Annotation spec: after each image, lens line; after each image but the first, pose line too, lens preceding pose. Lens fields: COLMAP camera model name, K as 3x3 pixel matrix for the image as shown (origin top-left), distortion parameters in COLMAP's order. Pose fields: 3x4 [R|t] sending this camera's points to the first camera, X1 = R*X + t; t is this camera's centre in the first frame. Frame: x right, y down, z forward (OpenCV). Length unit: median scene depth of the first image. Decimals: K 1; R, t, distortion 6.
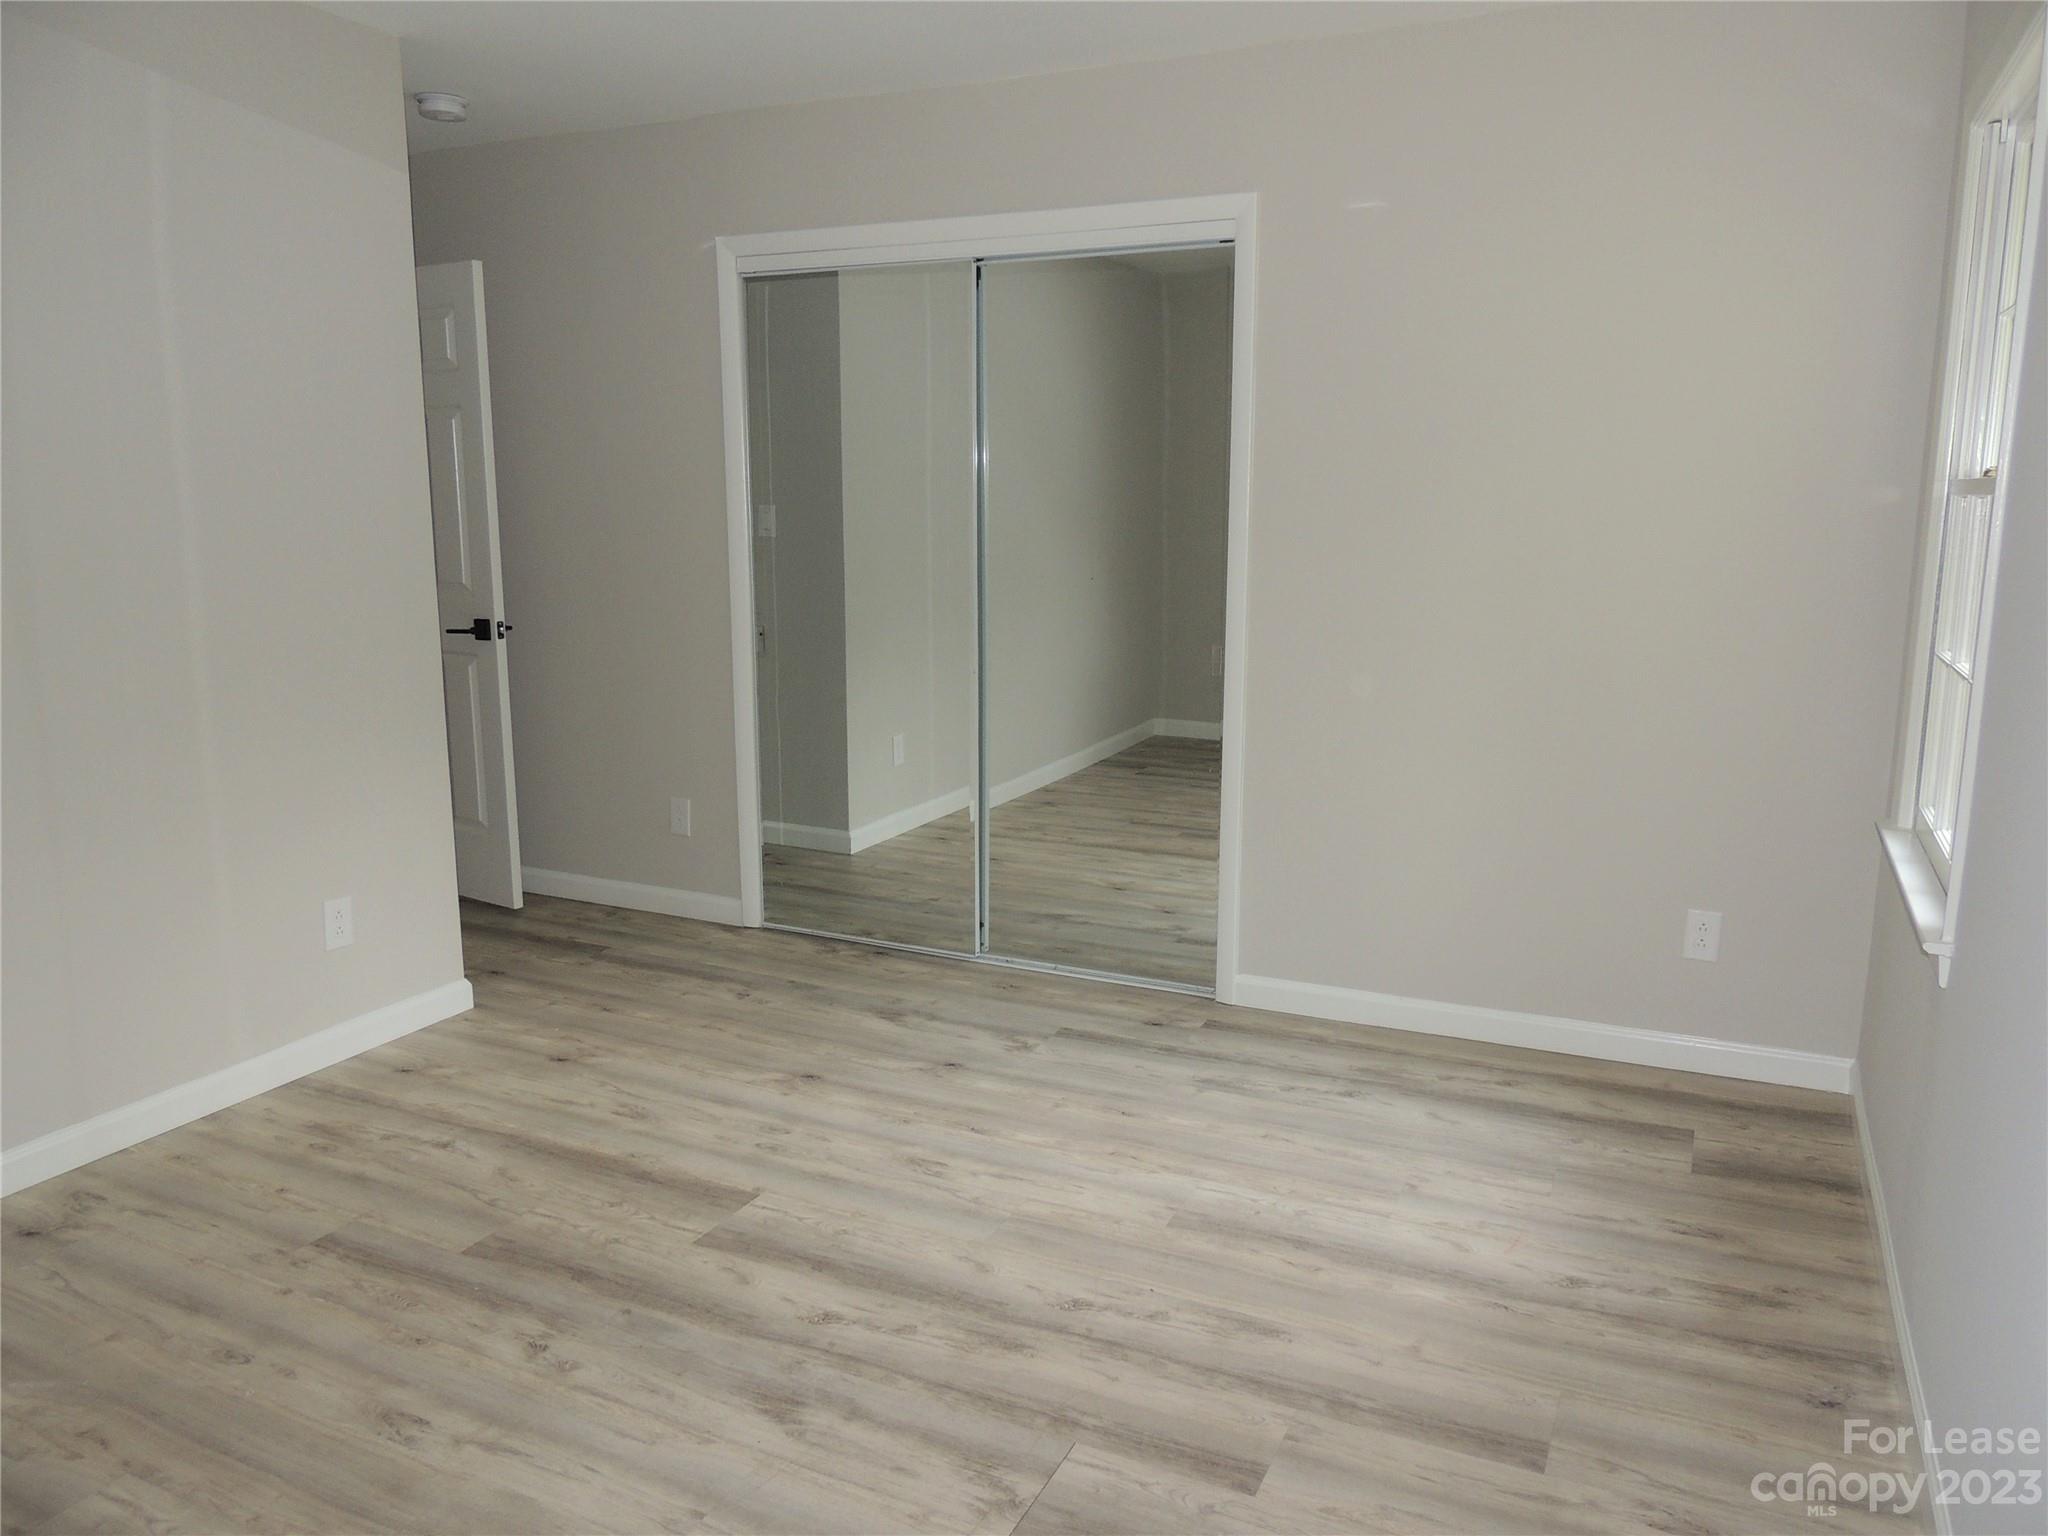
lens RADIAL K [[1501.5, 0, 1024.0], [0, 1501.5, 768.0], [0, 0, 1]] dist [-0.016927, -0.000100]
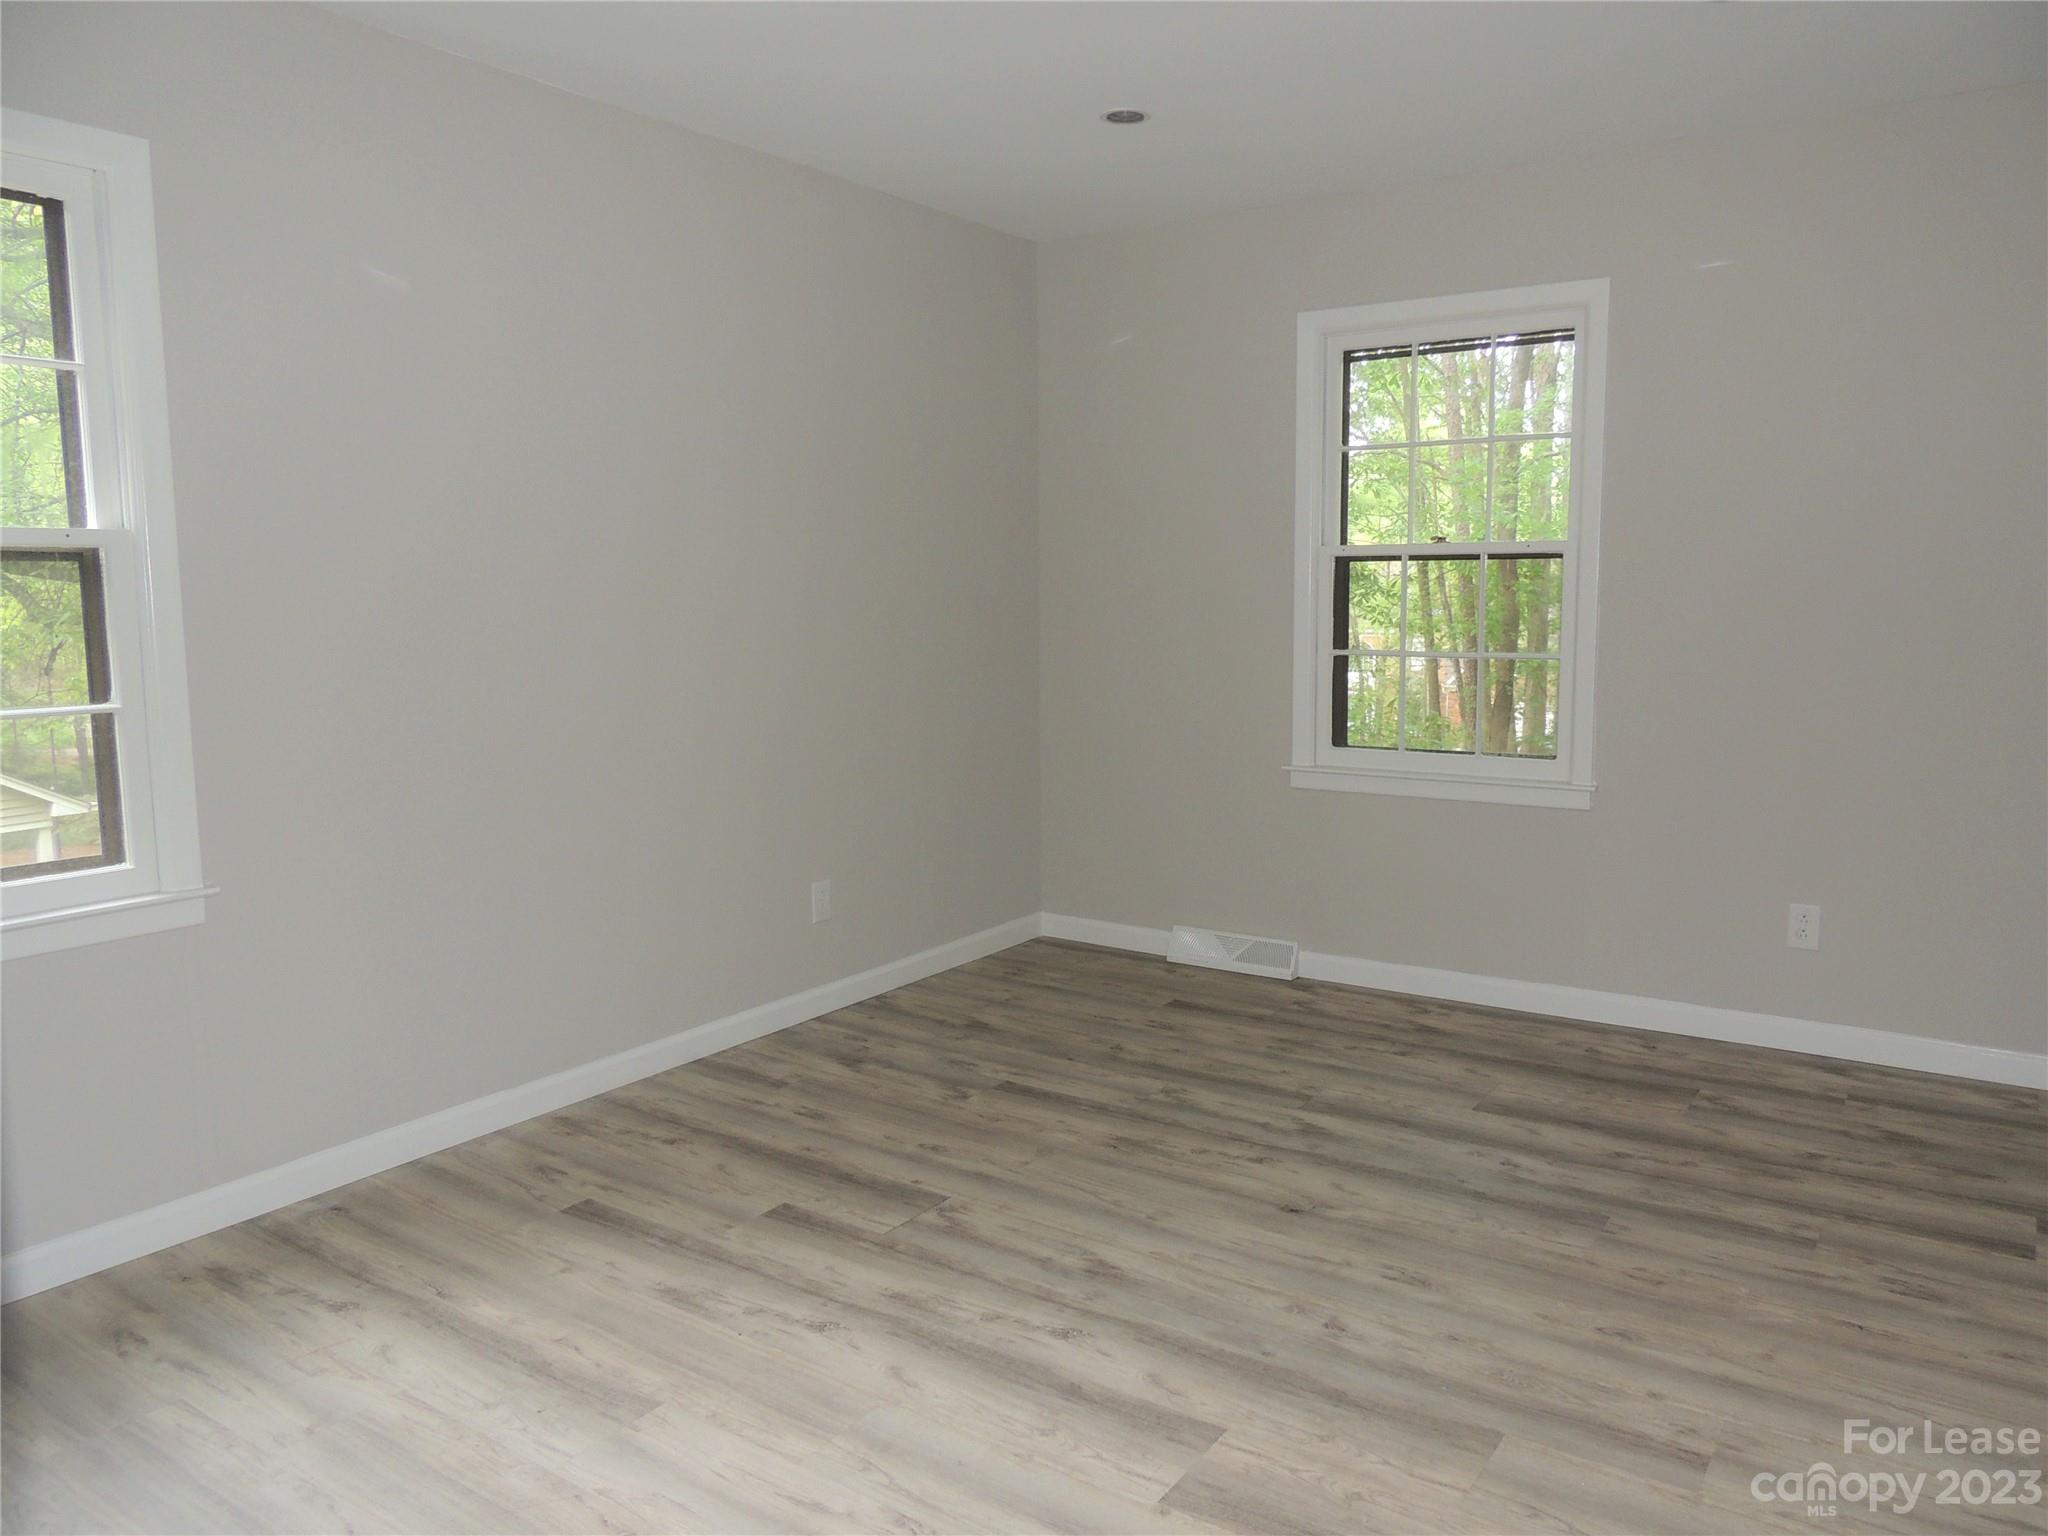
lens RADIAL K [[1411.8, 0, 1024.0], [0, 1411.8, 768.0], [0, 0, 1]] dist [-0.008422, -0.001939]
pose [[-0.987717, -0.012504, 0.155752, -0.249362], [0.035778, 0.952212, 0.303337, -0.294642], [-0.152102, 0.305183, -0.940068, 1.792010]]
